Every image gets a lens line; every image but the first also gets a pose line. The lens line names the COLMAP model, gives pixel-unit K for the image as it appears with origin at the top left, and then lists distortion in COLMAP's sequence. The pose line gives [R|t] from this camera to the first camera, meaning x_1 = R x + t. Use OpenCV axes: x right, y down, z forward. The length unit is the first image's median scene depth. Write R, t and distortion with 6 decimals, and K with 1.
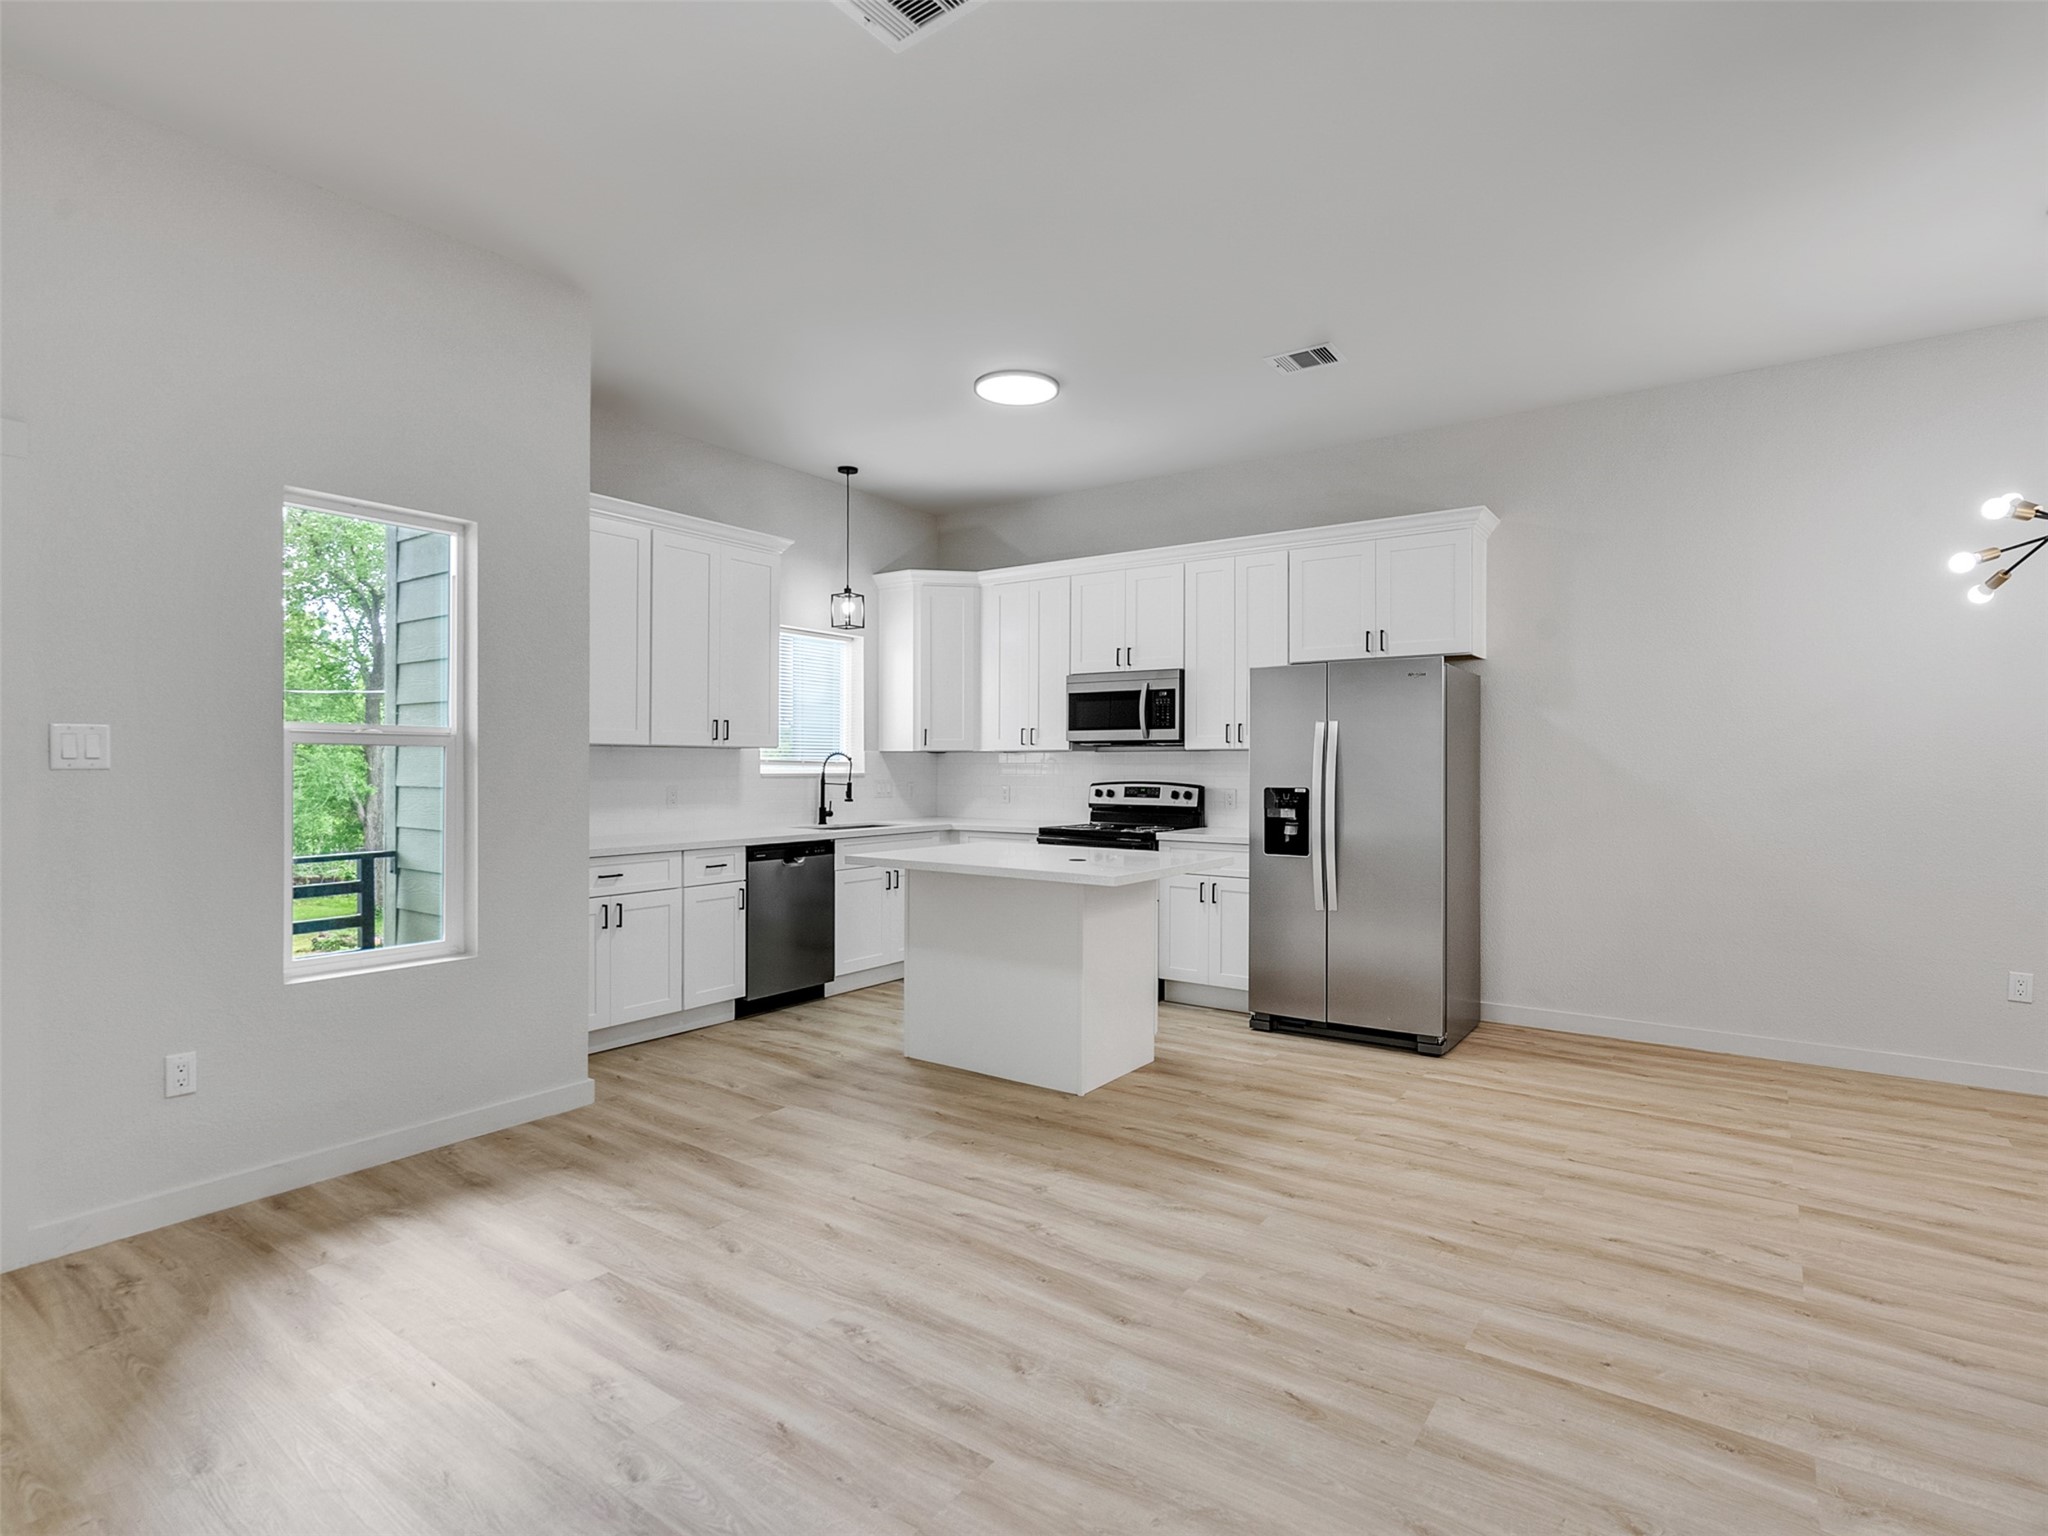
lens RADIAL K [[1045.8, 0, 1008.5], [0, 1045.8, 770.2], [0, 0, 1]] dist [-0.005797, 0.003242]
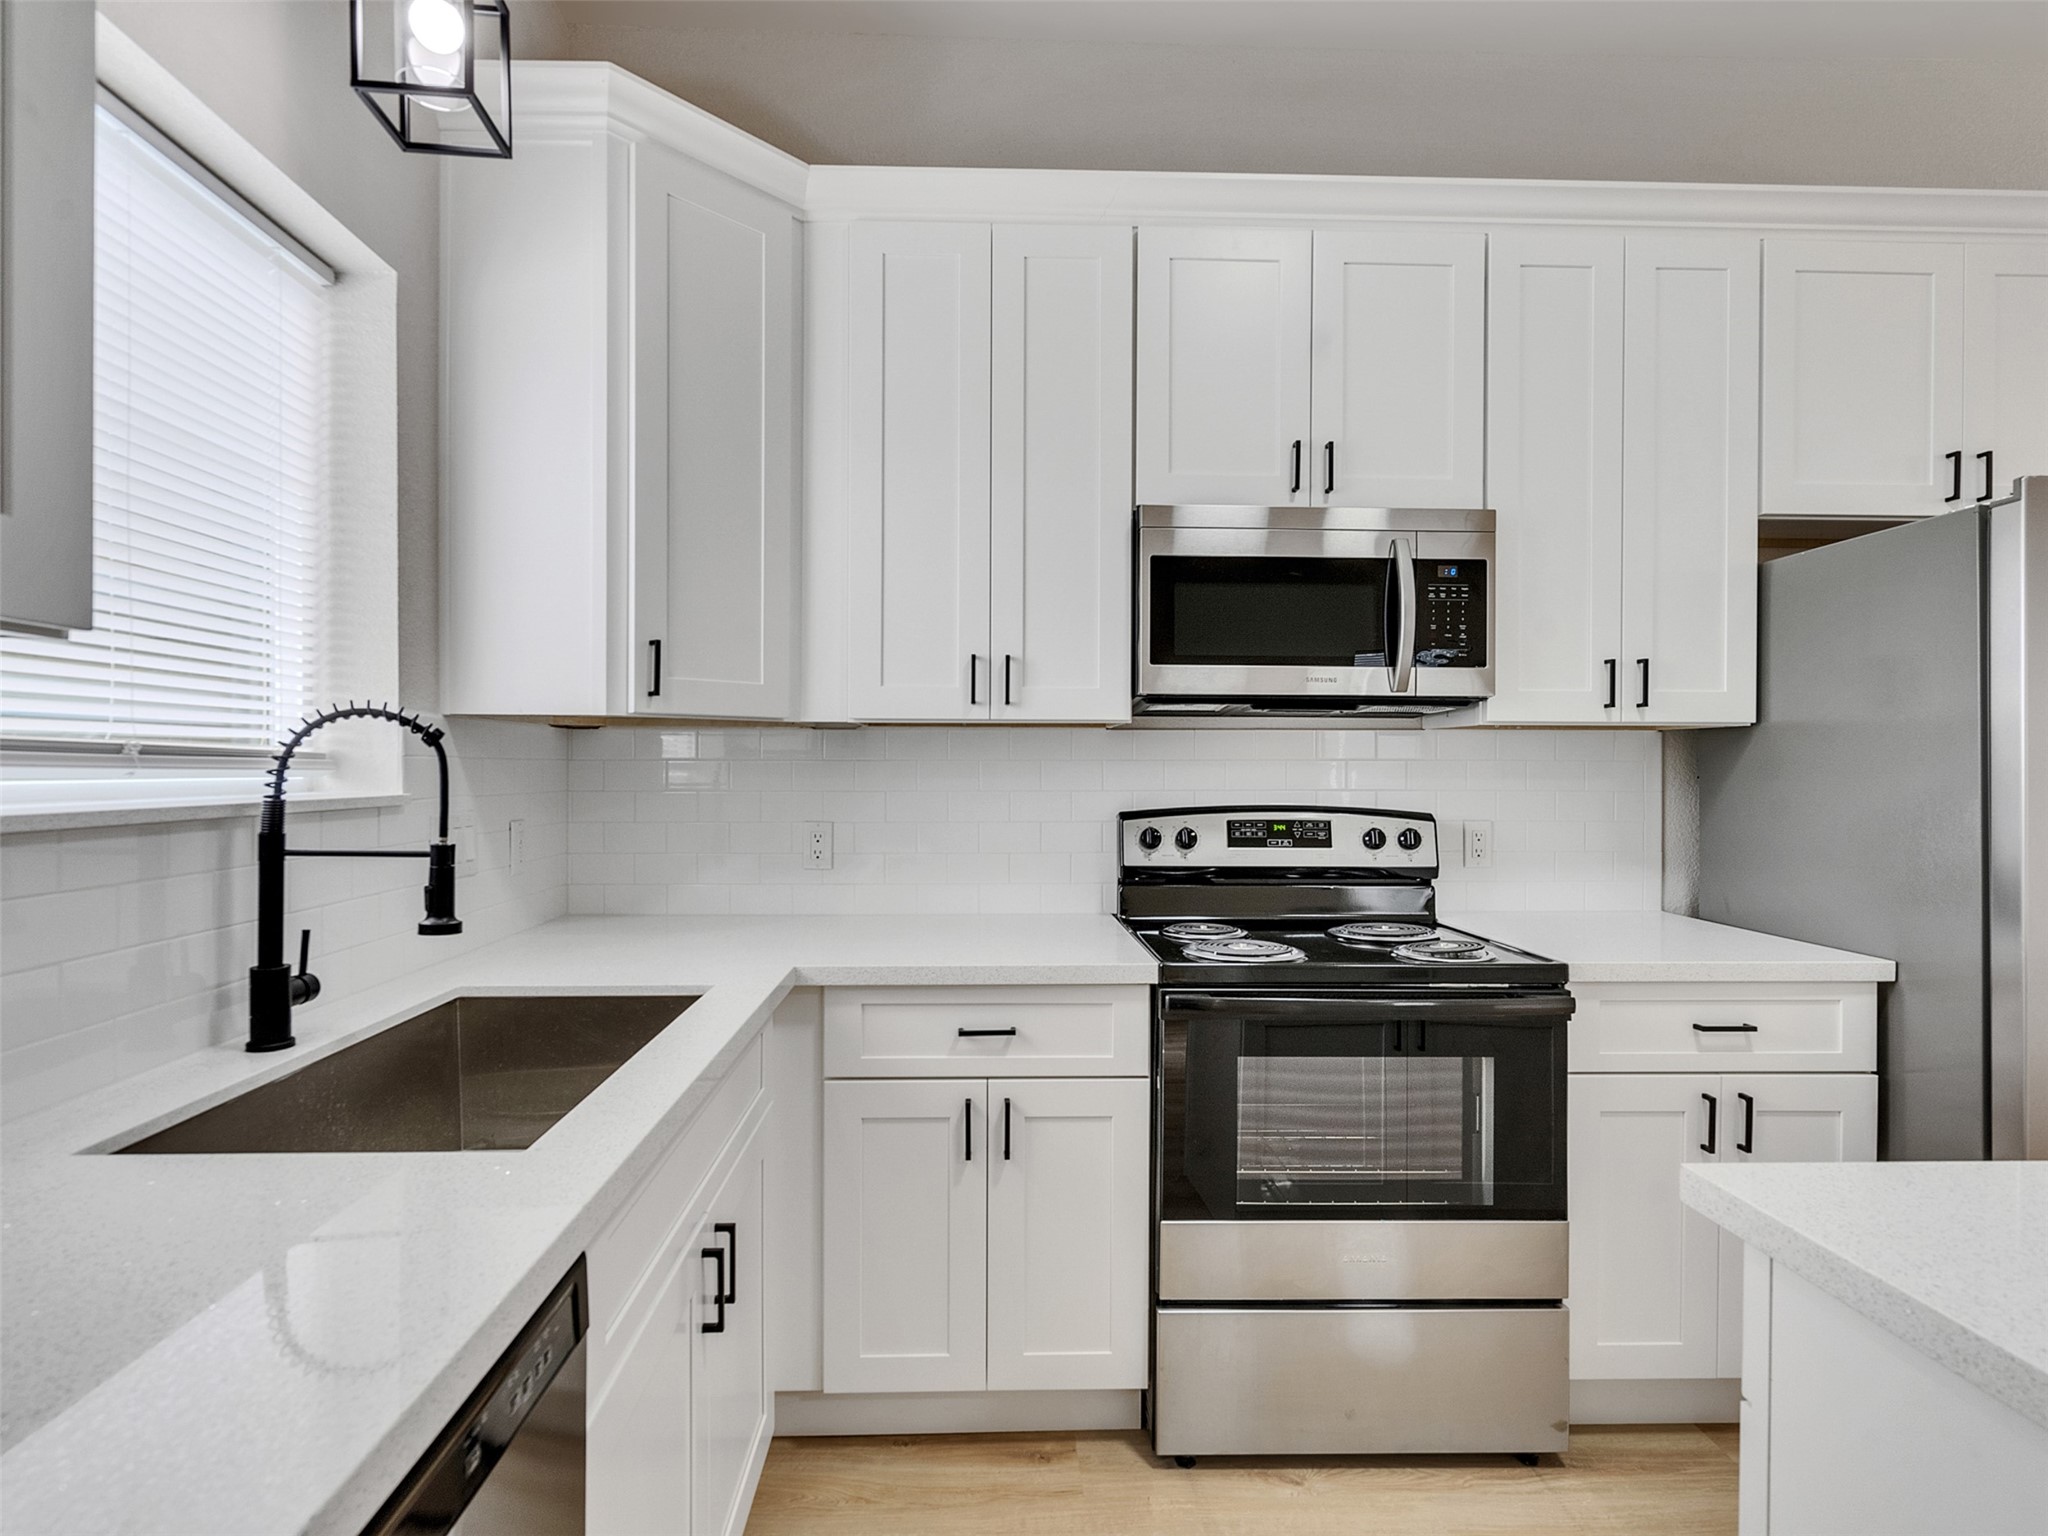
lens RADIAL K [[1045.8, 0, 1005.4], [0, 1045.8, 772.2], [0, 0, 1]] dist [-0.005797, 0.003242]
pose [[0.792722, -0.005123, 0.609561, -0.305733], [0.002478, 0.999984, 0.005182, -0.006696], [-0.609578, -0.002597, 0.792722, 1.209635]]
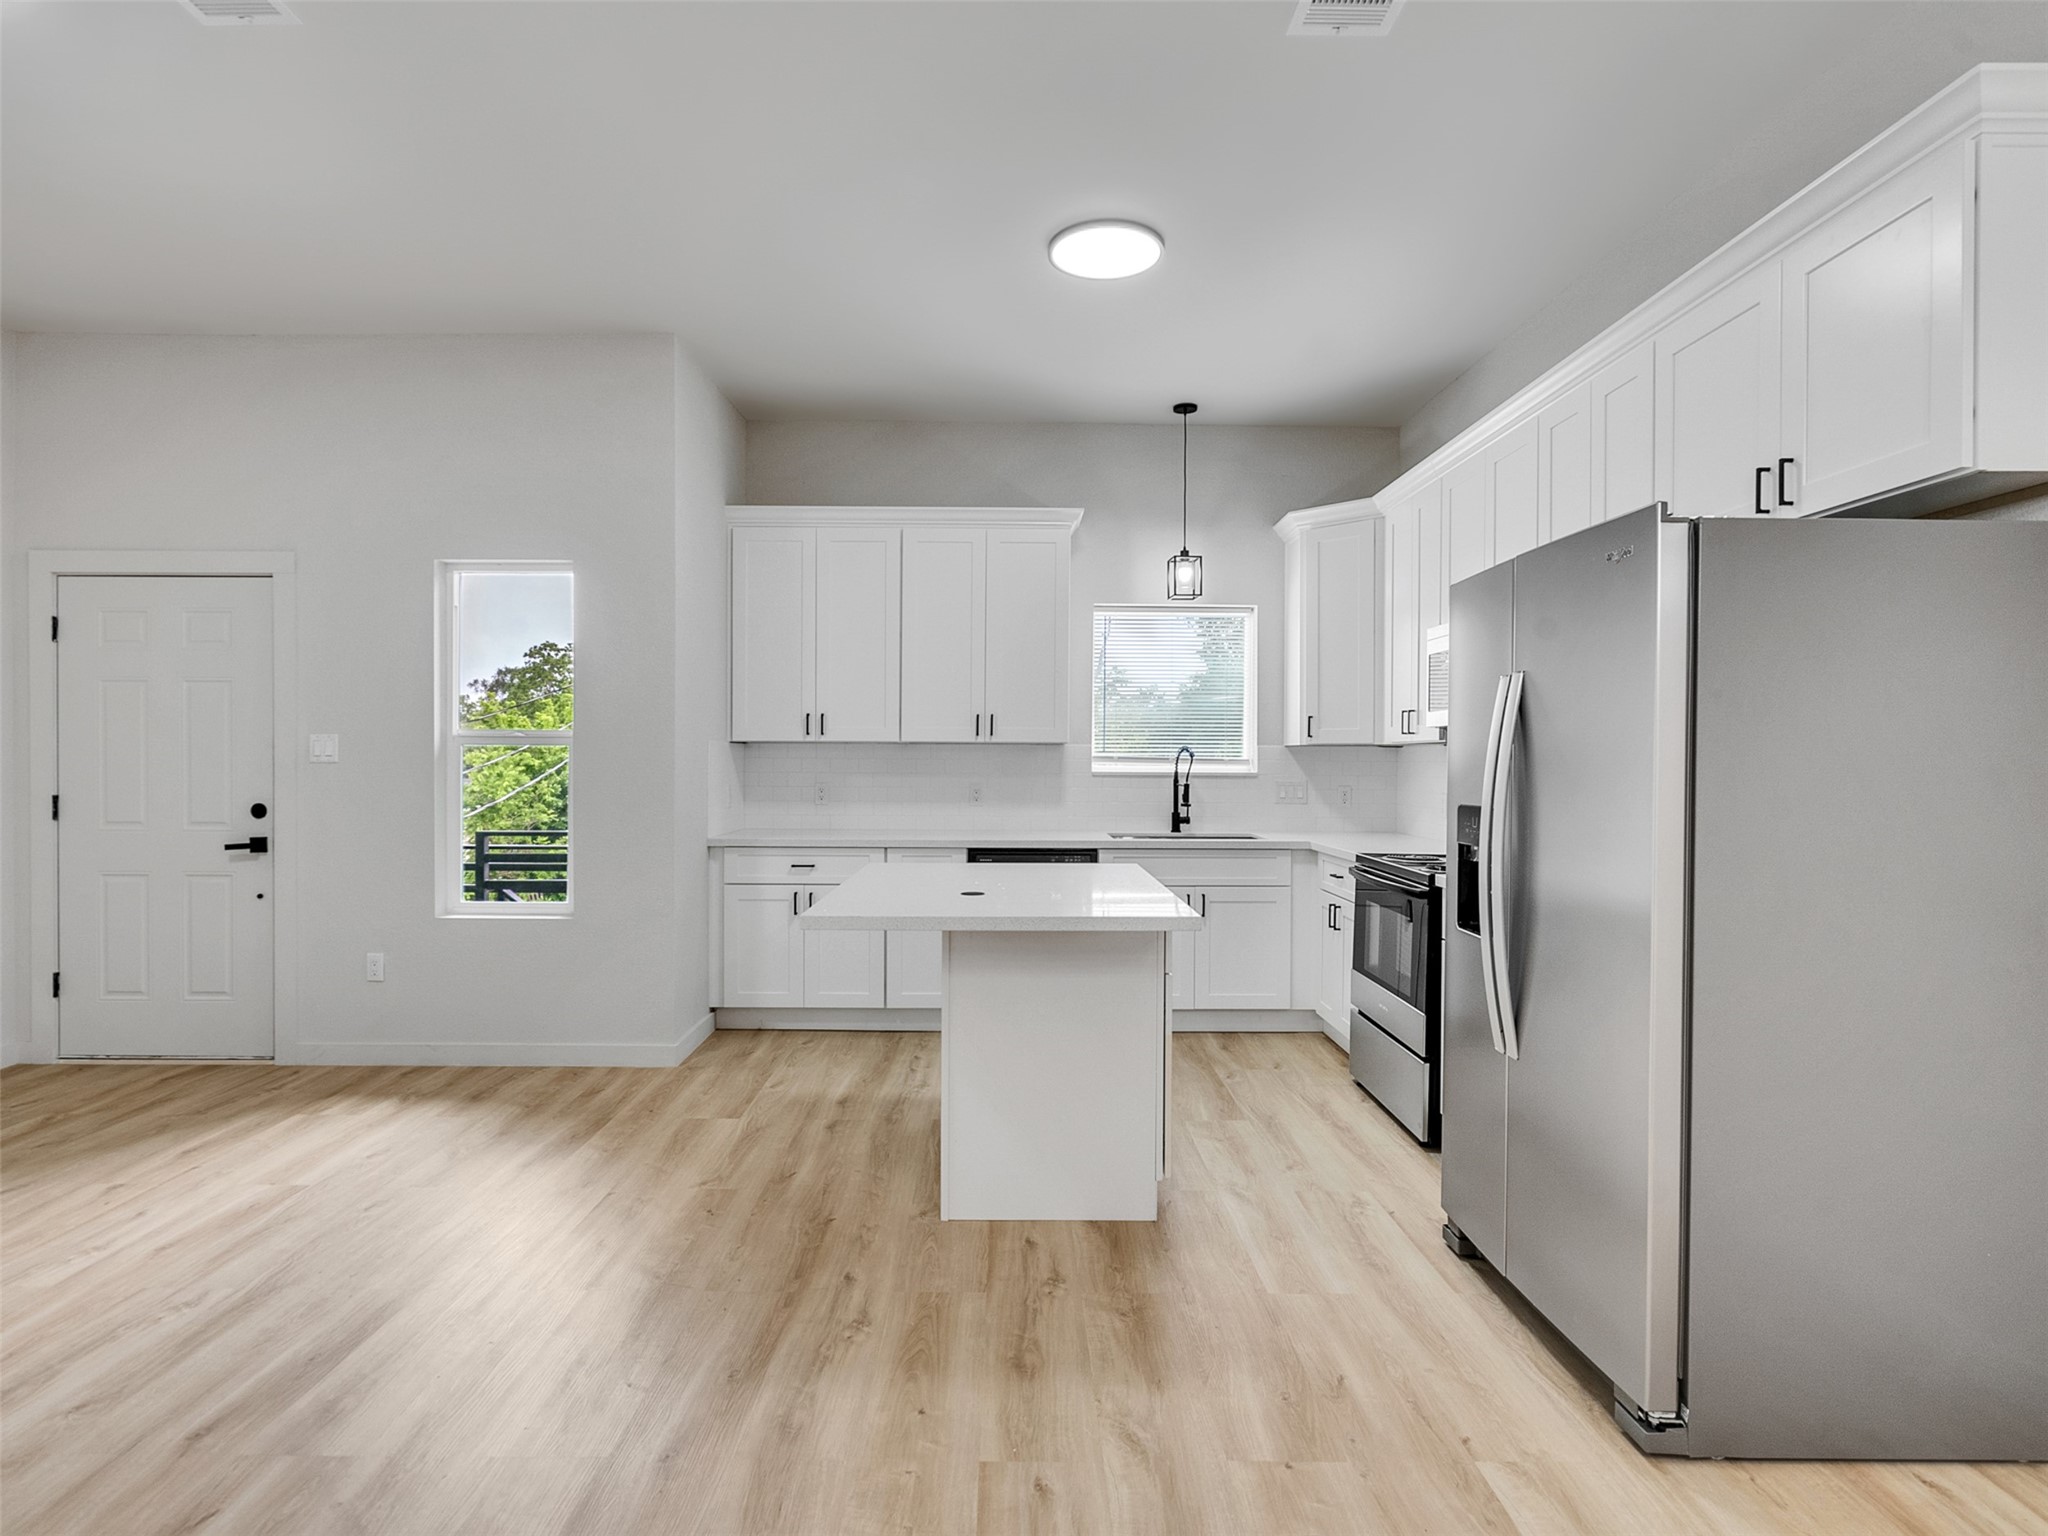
lens RADIAL K [[1045.8, 0, 1007.1], [0, 1045.8, 770.6], [0, 0, 1]] dist [-0.005797, 0.003242]
pose [[0.585990, 0.007648, -0.810282, 0.700185], [-0.007081, 0.999966, 0.004317, -0.002019], [0.810288, 0.003208, 0.586024, 0.633596]]
